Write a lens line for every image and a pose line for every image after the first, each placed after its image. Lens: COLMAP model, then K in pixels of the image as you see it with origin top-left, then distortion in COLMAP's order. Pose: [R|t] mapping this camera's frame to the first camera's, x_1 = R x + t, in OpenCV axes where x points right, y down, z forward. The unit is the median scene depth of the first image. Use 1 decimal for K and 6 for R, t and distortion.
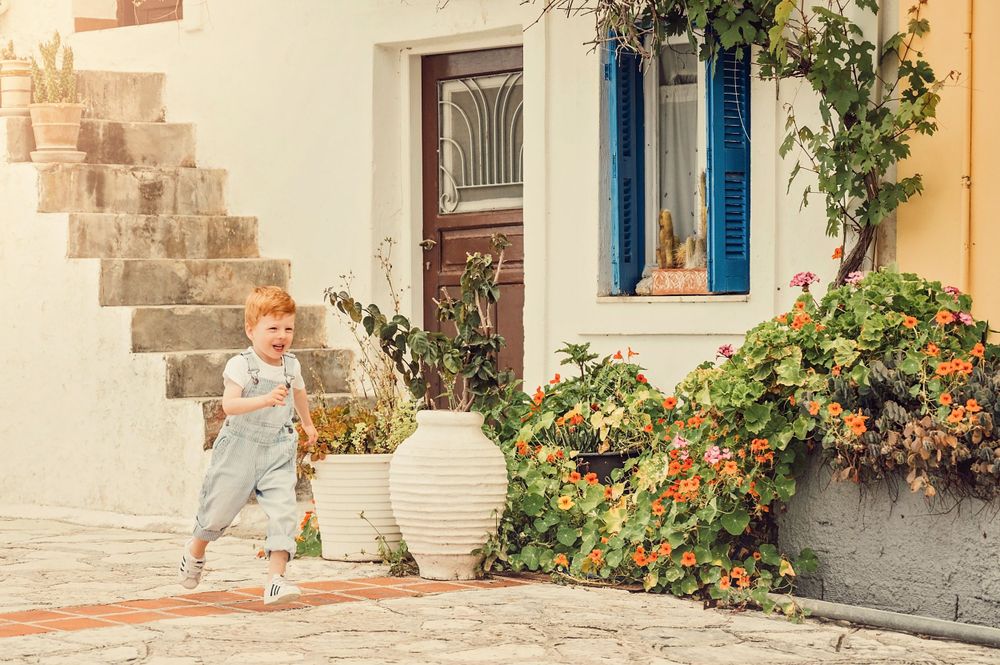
lens RADIAL K [[3143.7, 0, 500.0], [0, 3143.7, 332.5], [0, 0, 1]] dist [-0.018216, 0.010912]
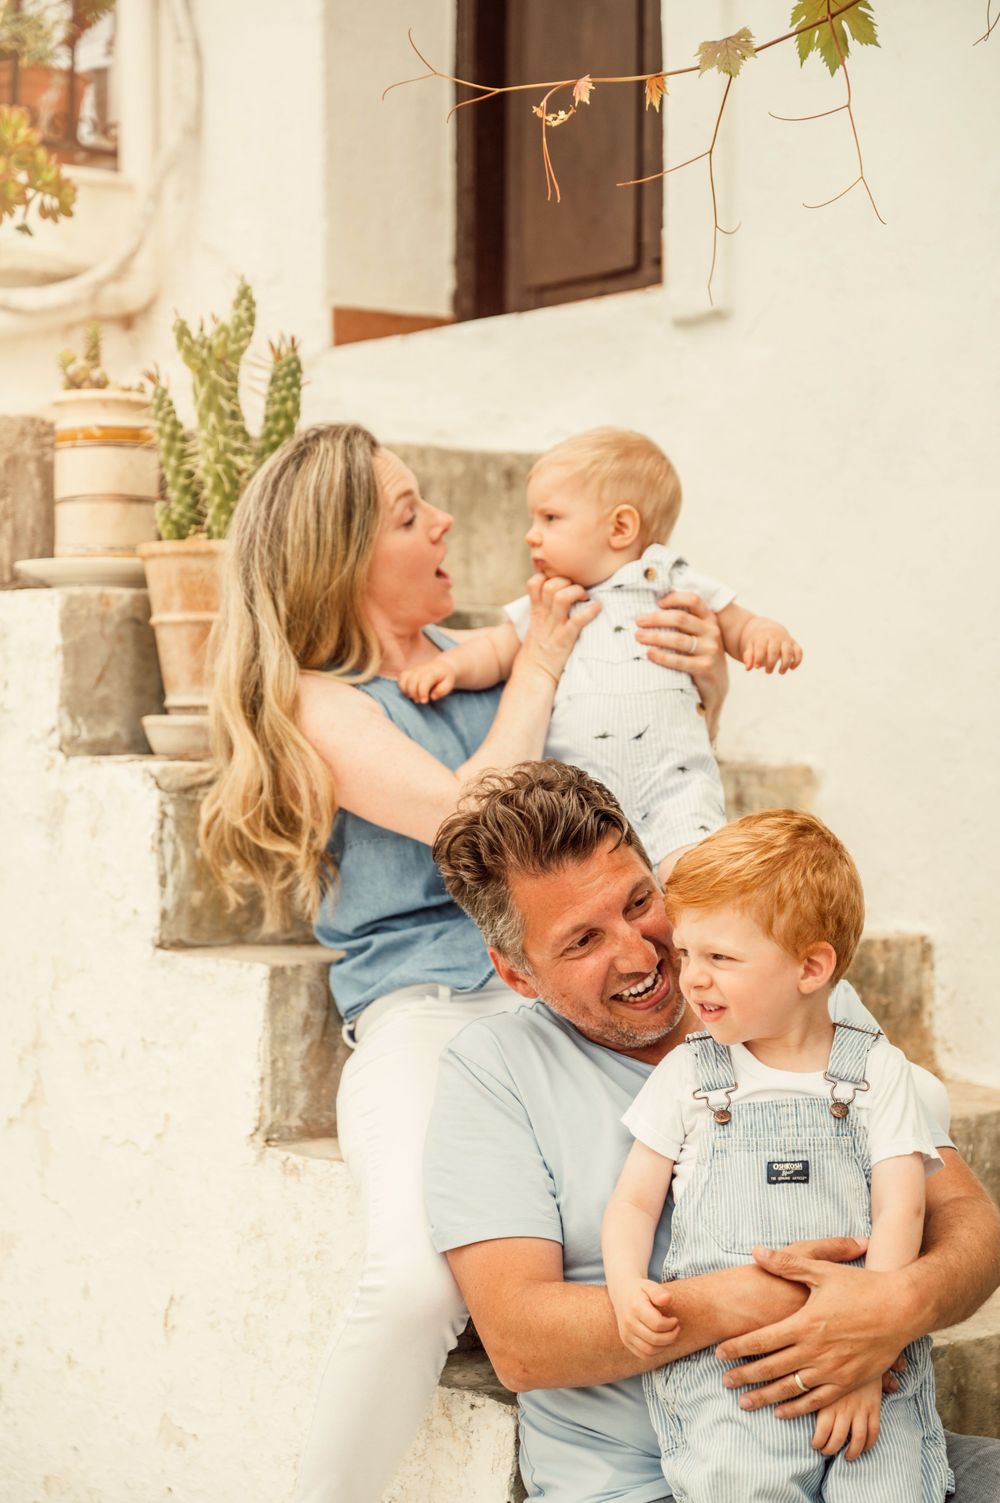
lens RADIAL K [[4725.0, 0, 500.0], [0, 4725.0, 751.5], [0, 0, 1]] dist [-0.018216, 0.010912]
pose [[0.994111, 0.006250, -0.108188, -0.072884], [-0.010110, 0.999330, -0.035168, -0.039838], [0.107896, 0.036055, 0.993508, 0.586840]]
